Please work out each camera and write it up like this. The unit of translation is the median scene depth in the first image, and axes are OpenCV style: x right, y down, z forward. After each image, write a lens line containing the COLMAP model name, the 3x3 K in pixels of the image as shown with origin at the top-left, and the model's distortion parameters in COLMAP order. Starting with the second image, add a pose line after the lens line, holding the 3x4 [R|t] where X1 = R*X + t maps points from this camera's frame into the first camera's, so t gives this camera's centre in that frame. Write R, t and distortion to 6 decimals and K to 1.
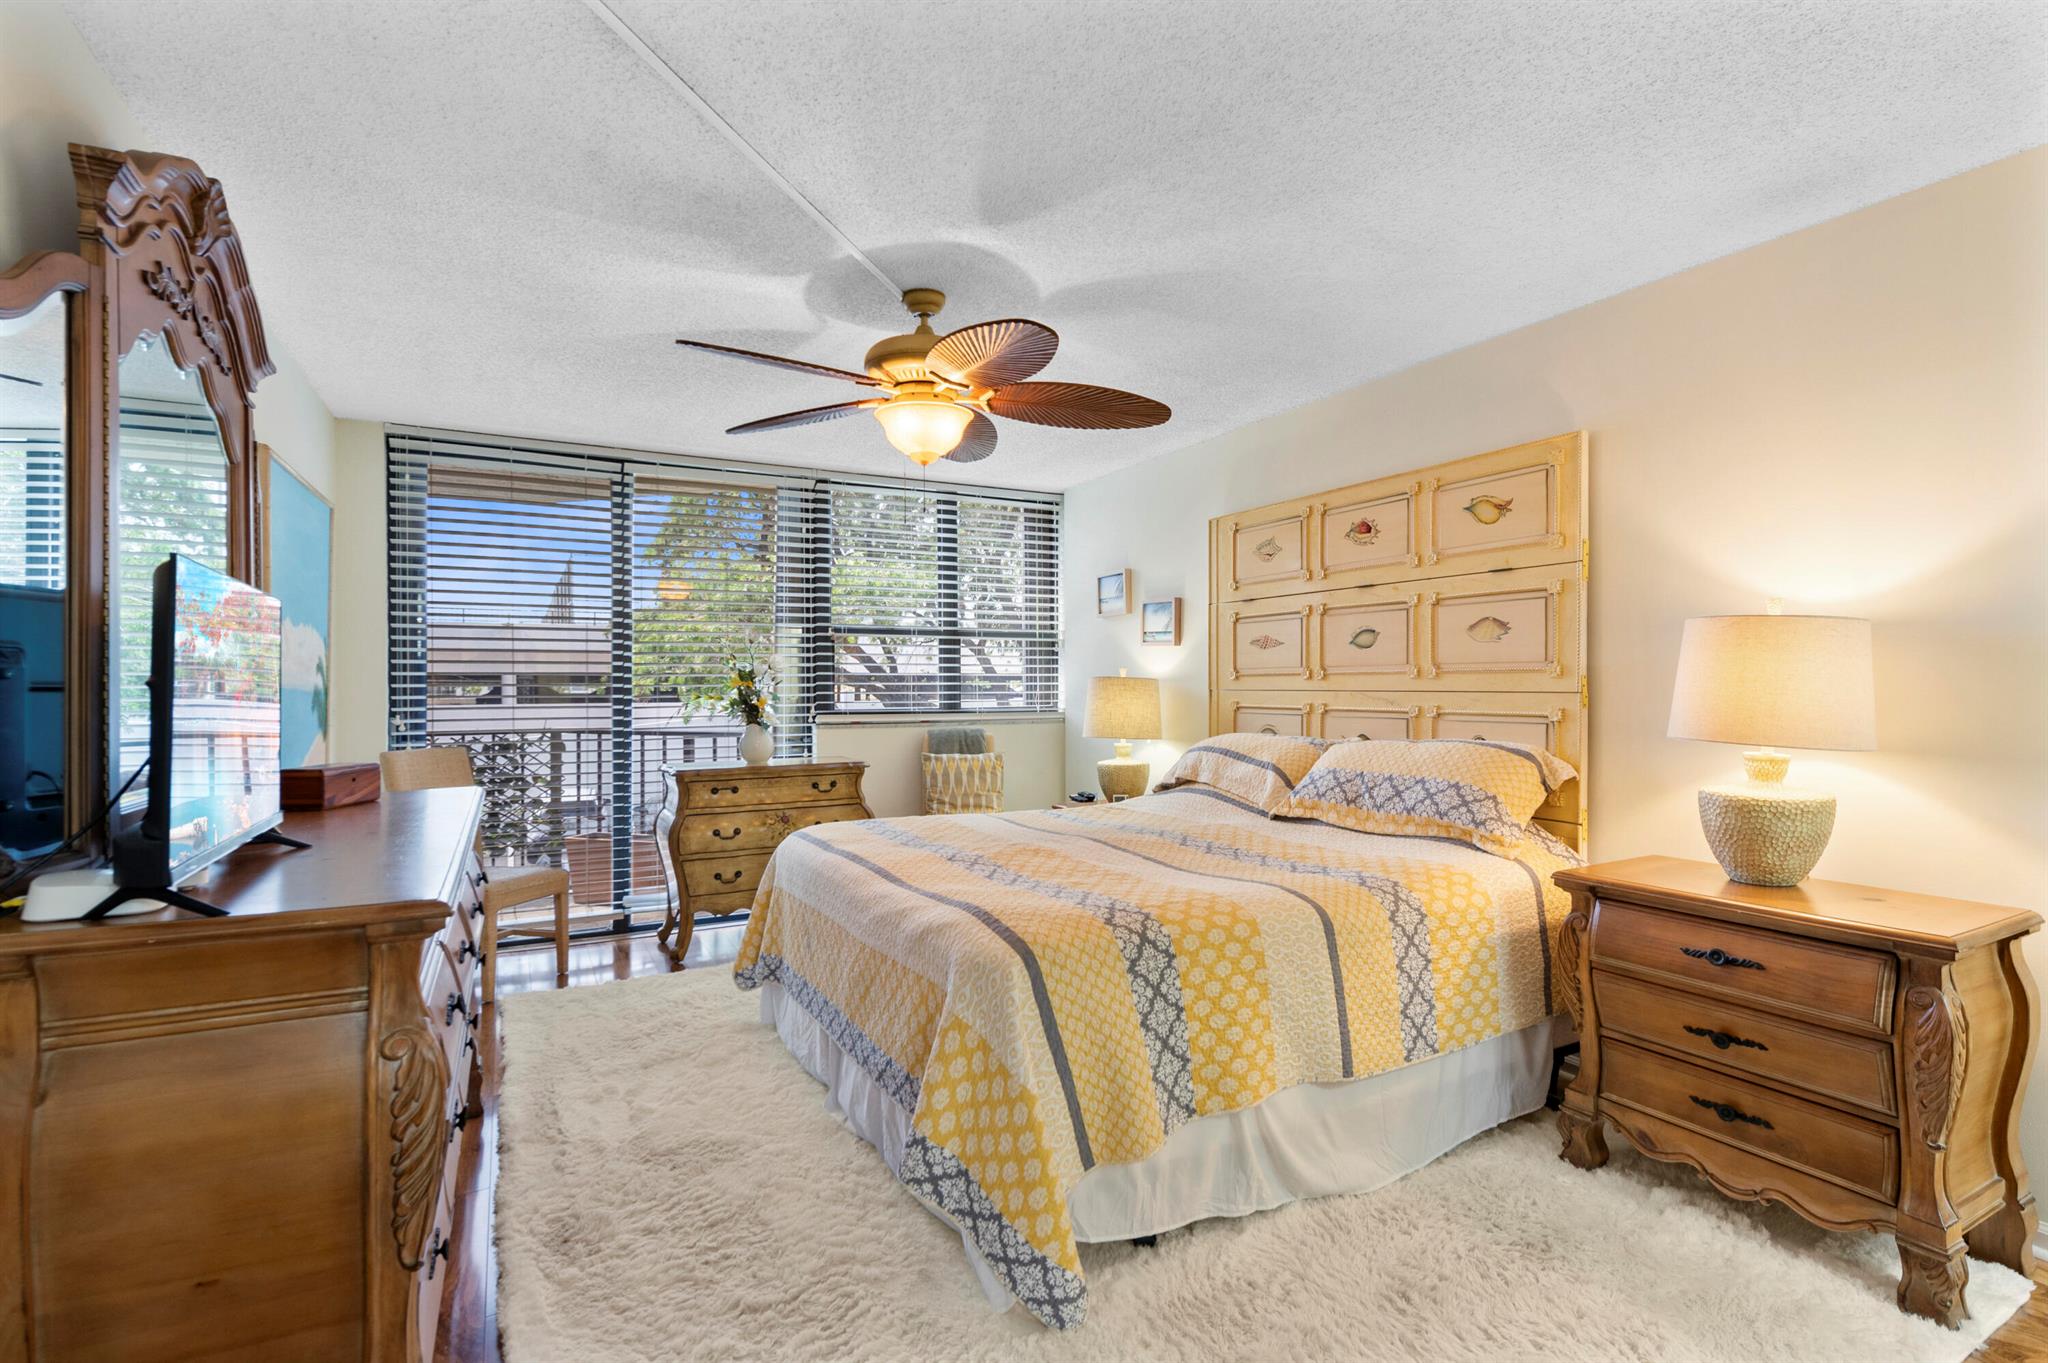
lens RADIAL K [[970.6, 0, 1023.2], [0, 970.6, 686.5], [0, 0, 1]] dist [0.016160, -0.005698]
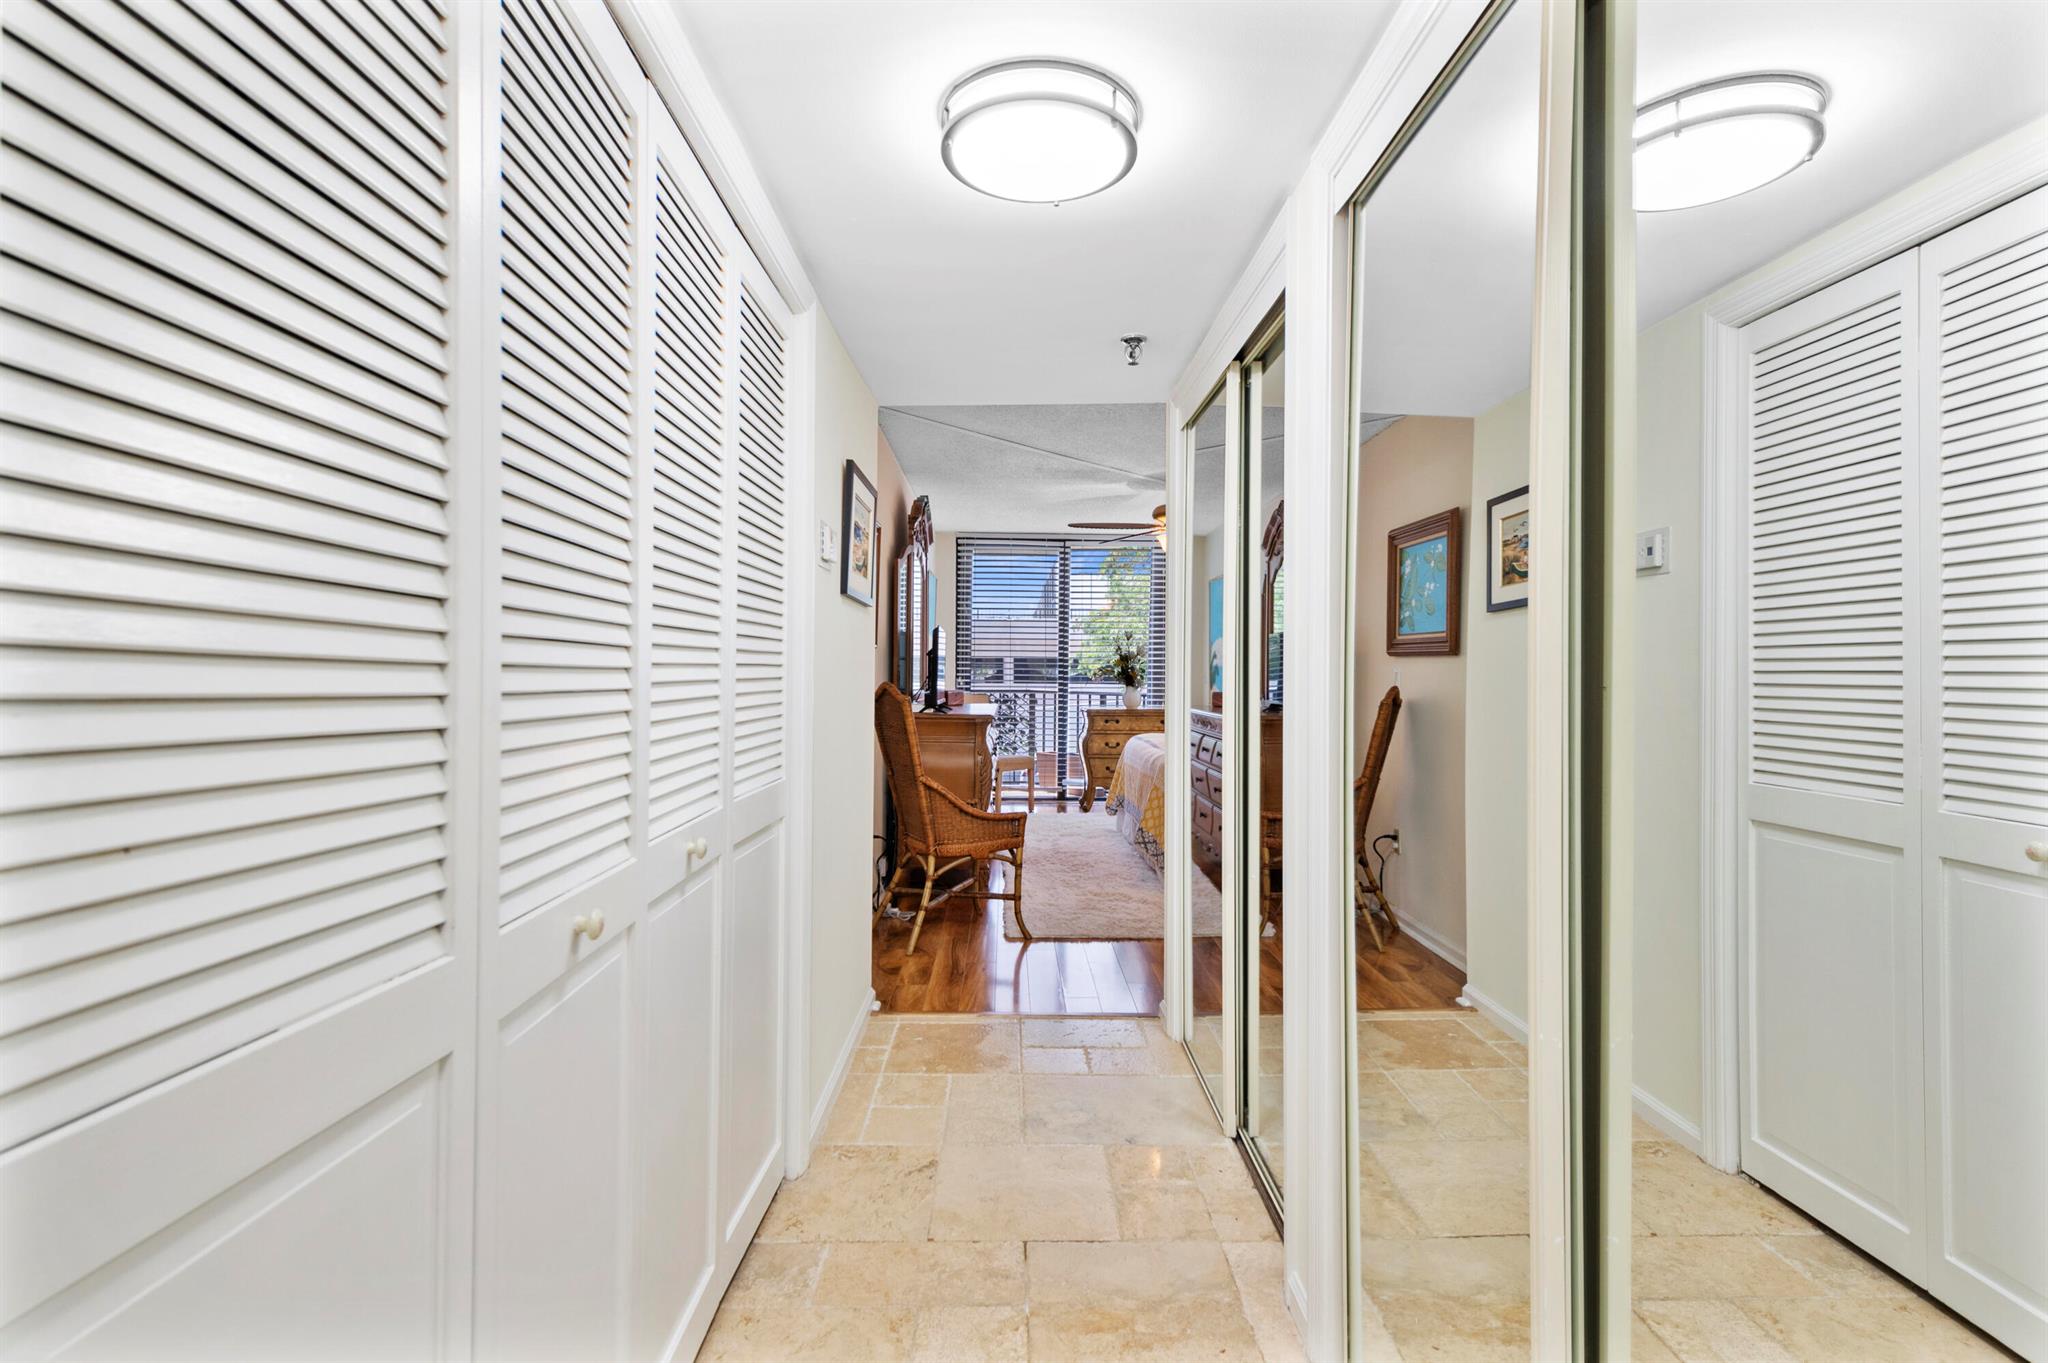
lens RADIAL K [[970.6, 0, 1025.9], [0, 970.6, 672.3], [0, 0, 1]] dist [0.016160, -0.005698]
pose [[0.892934, 0.006867, -0.450135, 0.347198], [-0.006393, 0.999976, 0.002574, 0.009352], [0.450142, 0.000579, 0.892957, -0.660512]]
